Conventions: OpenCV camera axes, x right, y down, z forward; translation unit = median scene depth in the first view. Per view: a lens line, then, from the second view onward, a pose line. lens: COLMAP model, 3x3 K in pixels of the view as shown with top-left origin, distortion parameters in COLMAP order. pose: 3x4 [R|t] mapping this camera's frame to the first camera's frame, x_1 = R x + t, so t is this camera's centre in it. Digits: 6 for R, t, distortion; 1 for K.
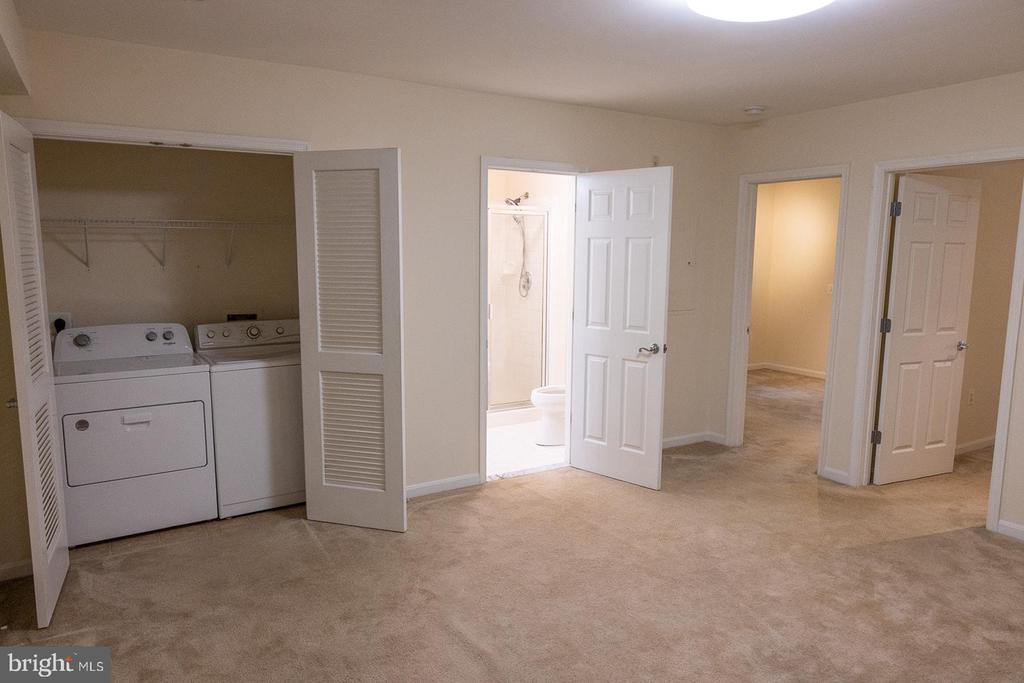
lens RADIAL K [[682.4, 0, 512.0], [0, 682.4, 341.5], [0, 0, 1]] dist [-0.004131, 0.002835]
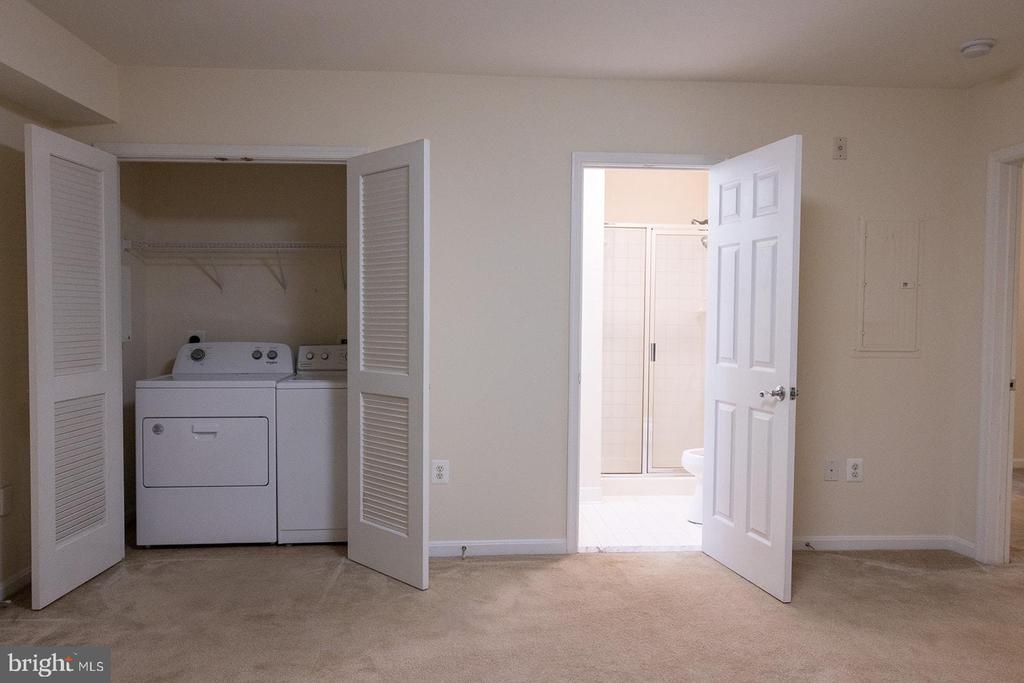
lens RADIAL K [[720.1, 0, 512.0], [0, 720.1, 341.5], [0, 0, 1]] dist [0.000564, -0.001631]
pose [[0.887026, 0.017004, -0.461406, 0.321300], [-0.063881, 0.994231, -0.086167, 0.043186], [0.457279, 0.105908, 0.882995, 0.224126]]
